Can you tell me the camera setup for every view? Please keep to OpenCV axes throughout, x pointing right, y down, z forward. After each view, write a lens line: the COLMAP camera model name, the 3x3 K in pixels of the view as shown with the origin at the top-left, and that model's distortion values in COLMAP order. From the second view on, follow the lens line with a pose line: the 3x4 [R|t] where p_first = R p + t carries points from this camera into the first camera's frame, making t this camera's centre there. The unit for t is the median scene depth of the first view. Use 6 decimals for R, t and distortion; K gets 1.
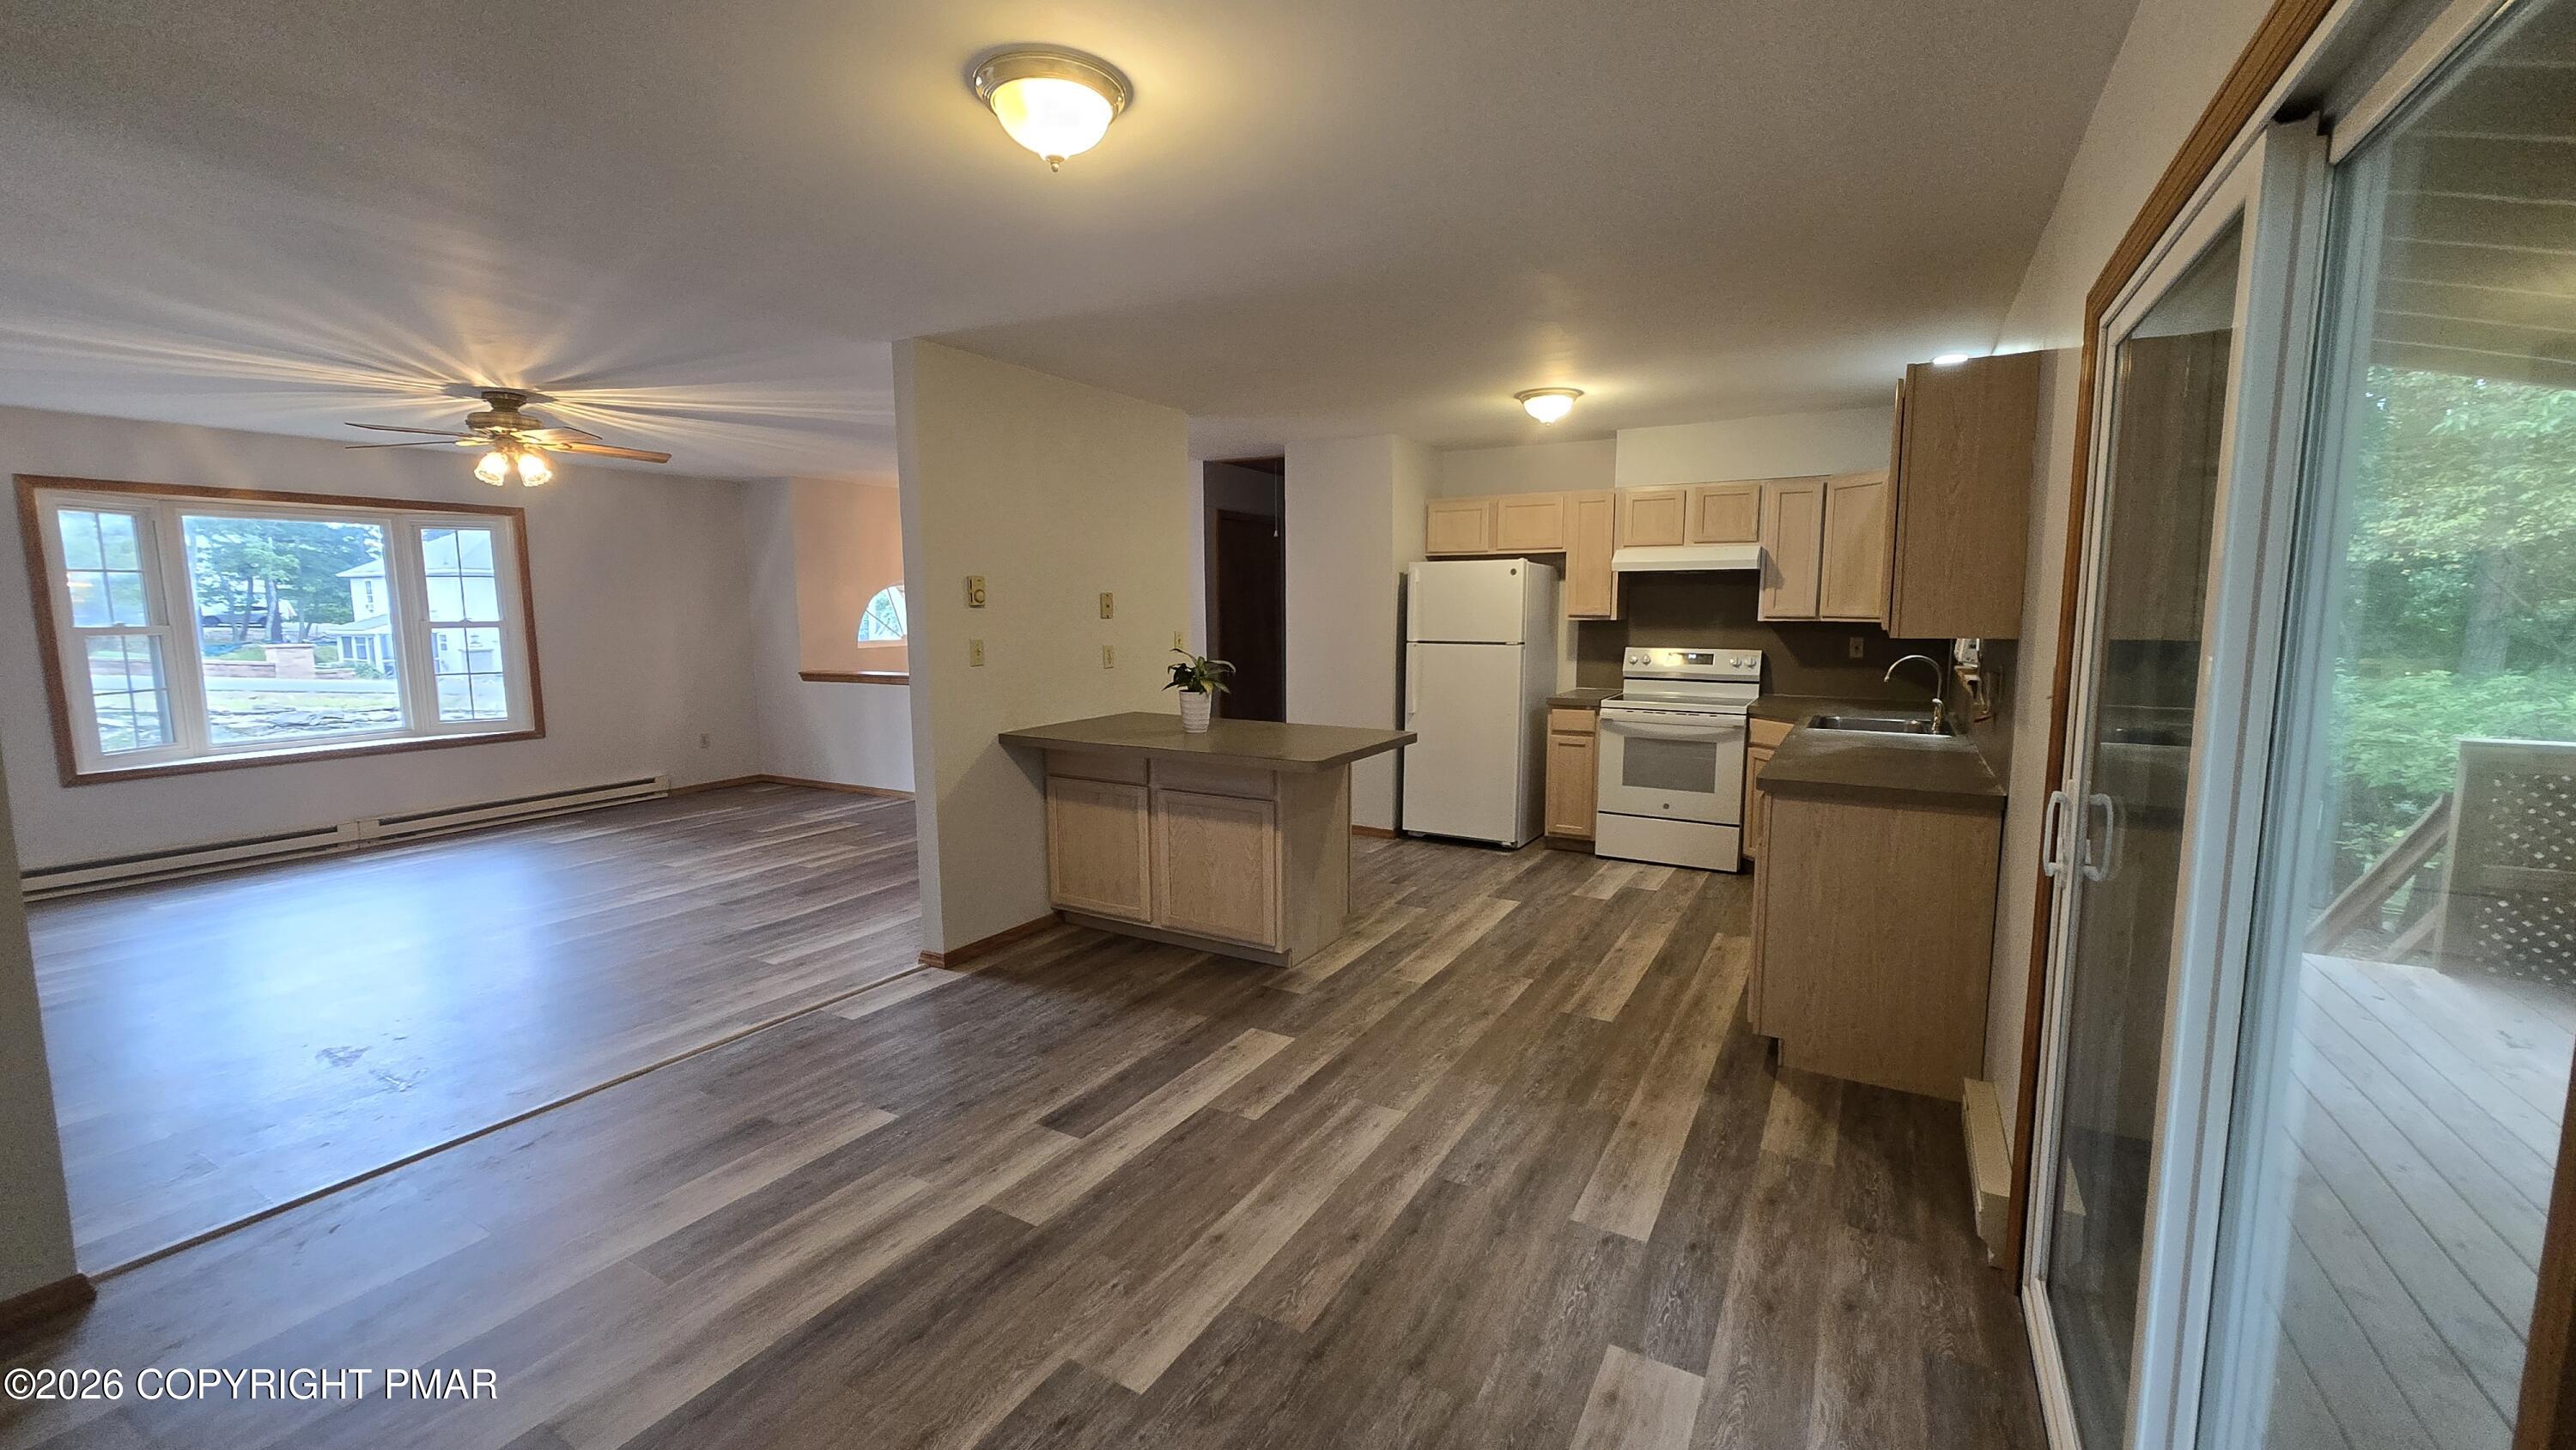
lens RADIAL K [[1015.7, 0, 1291.6], [0, 1015.7, 720.4], [0, 0, 1]] dist [0.000608, -0.000122]
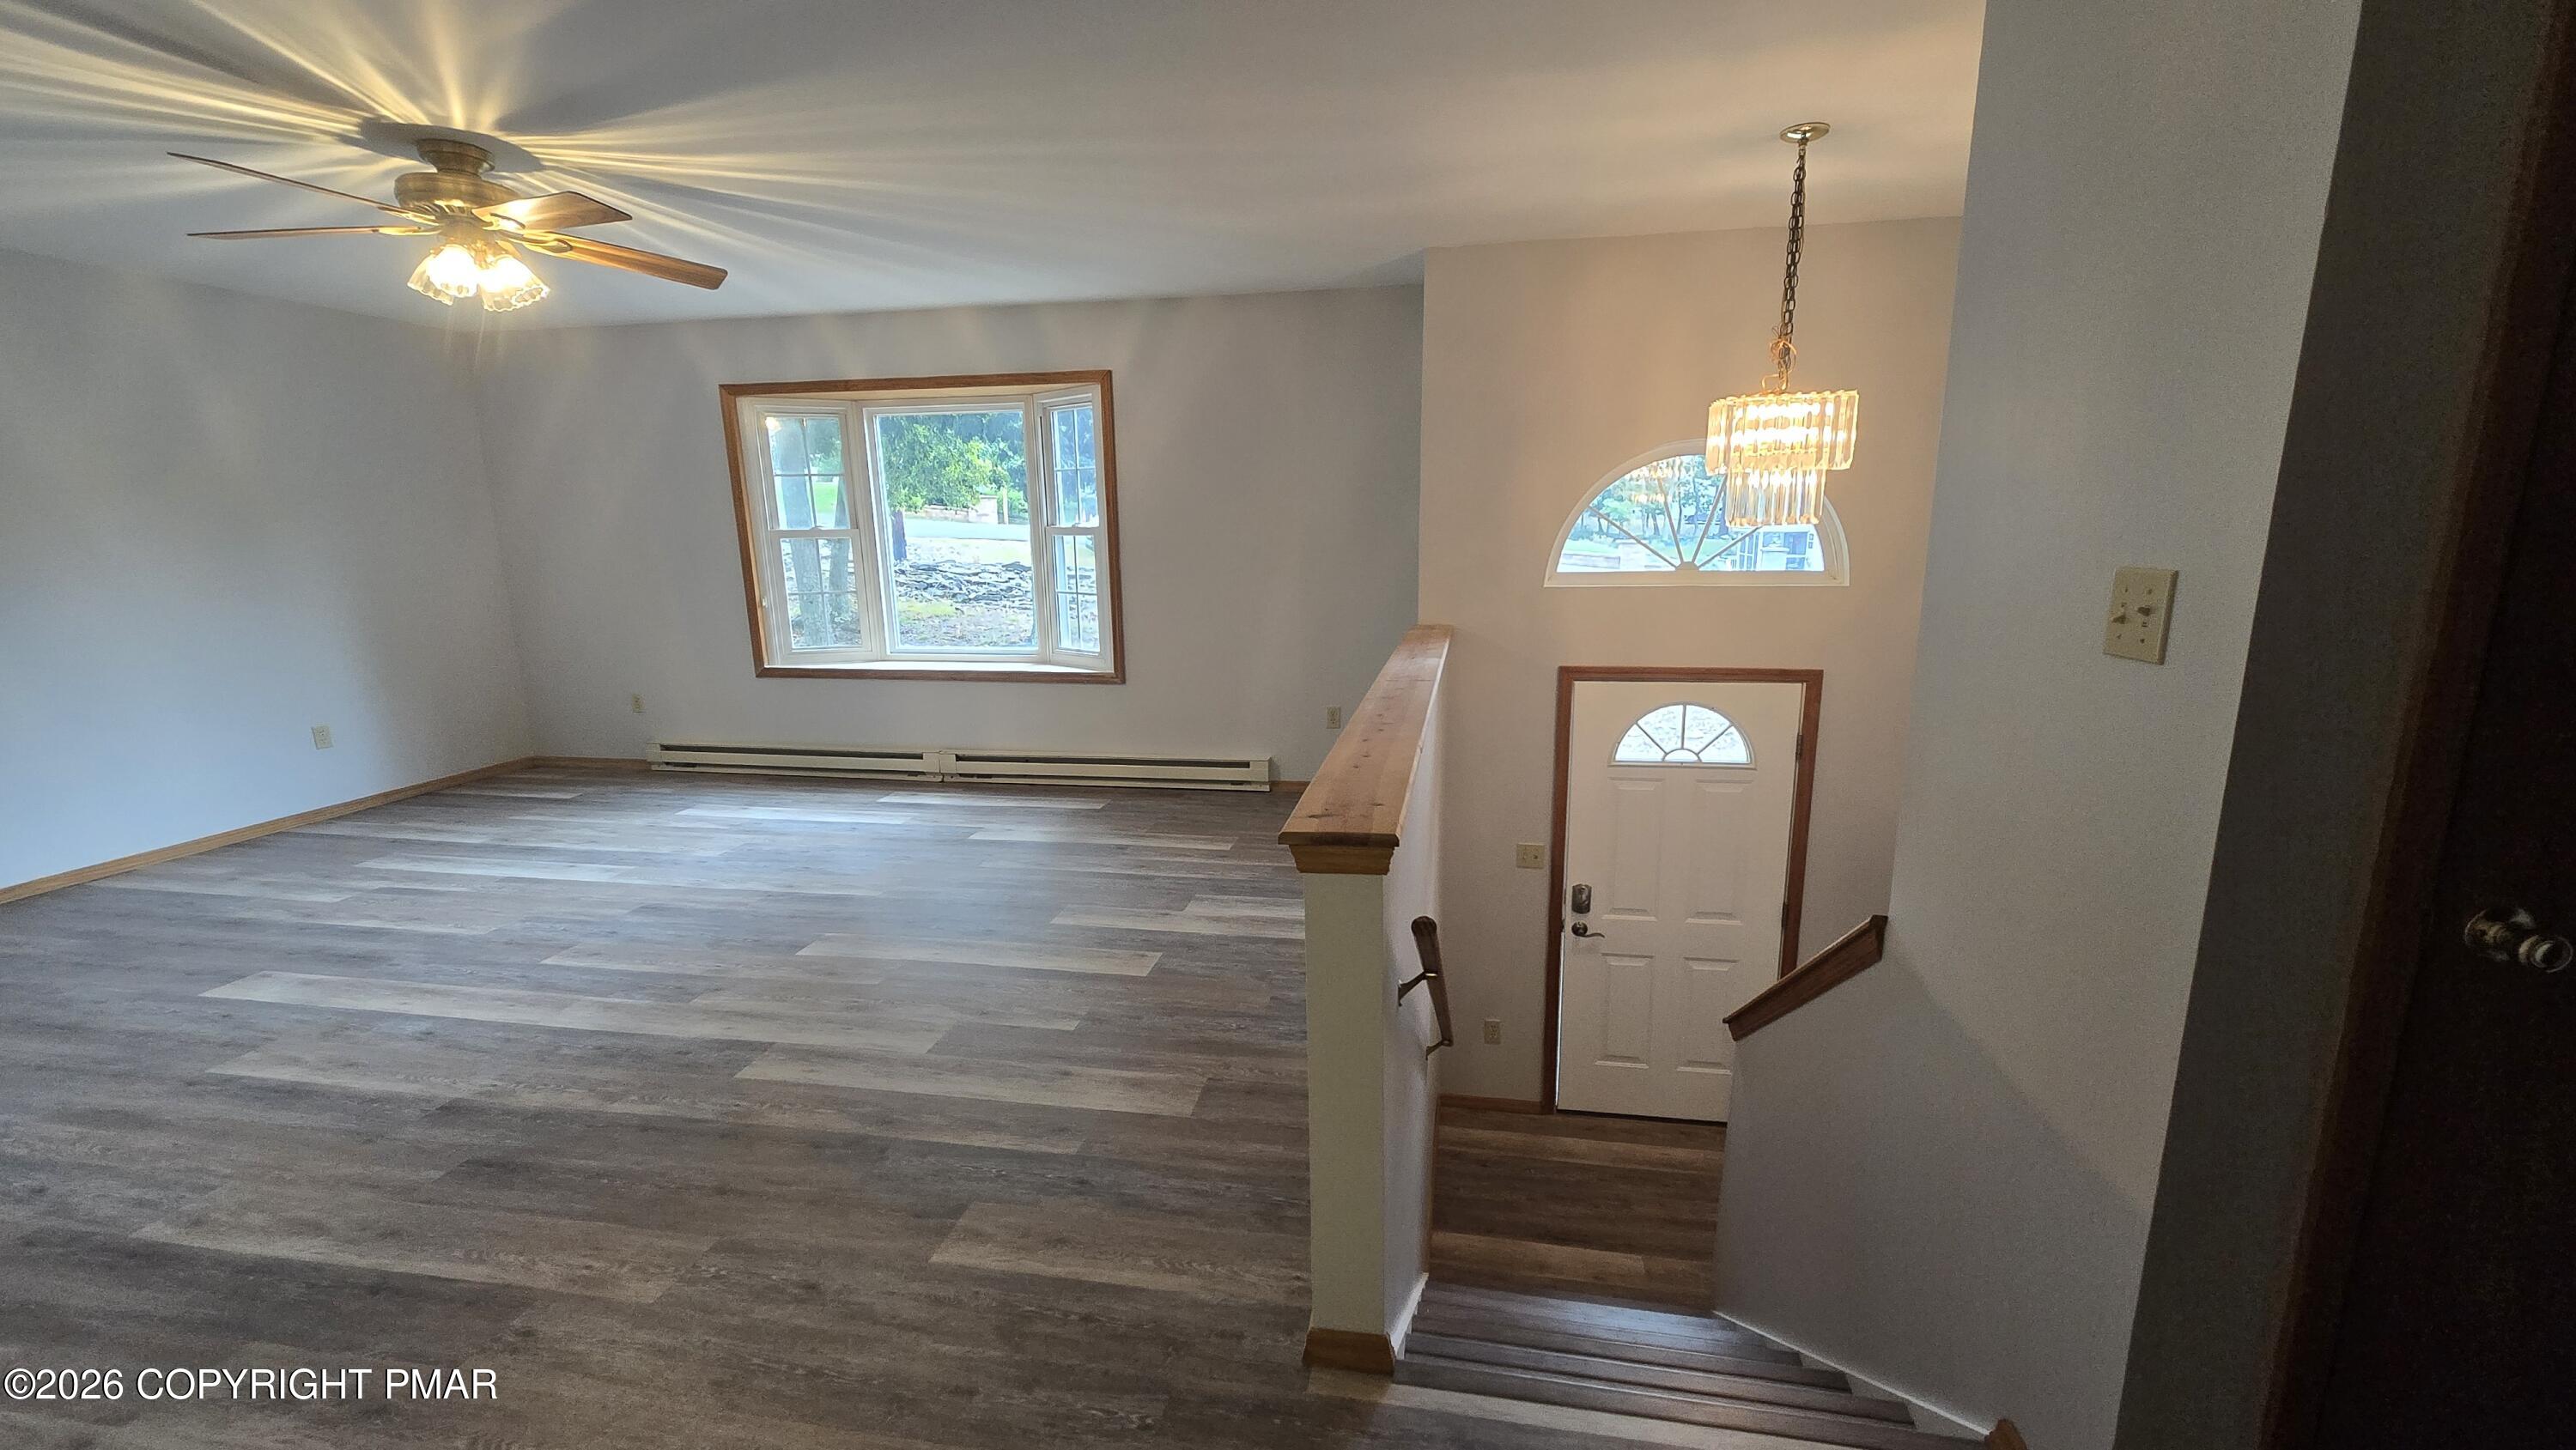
lens RADIAL K [[1015.7, 0, 1297.9], [0, 1015.7, 728.4], [0, 0, 1]] dist [0.000608, -0.000122]
pose [[0.390194, 0.189866, -0.900944, 0.015658], [-0.108482, 0.981172, 0.159790, -0.119869], [0.914320, 0.035388, 0.403444, 1.112411]]
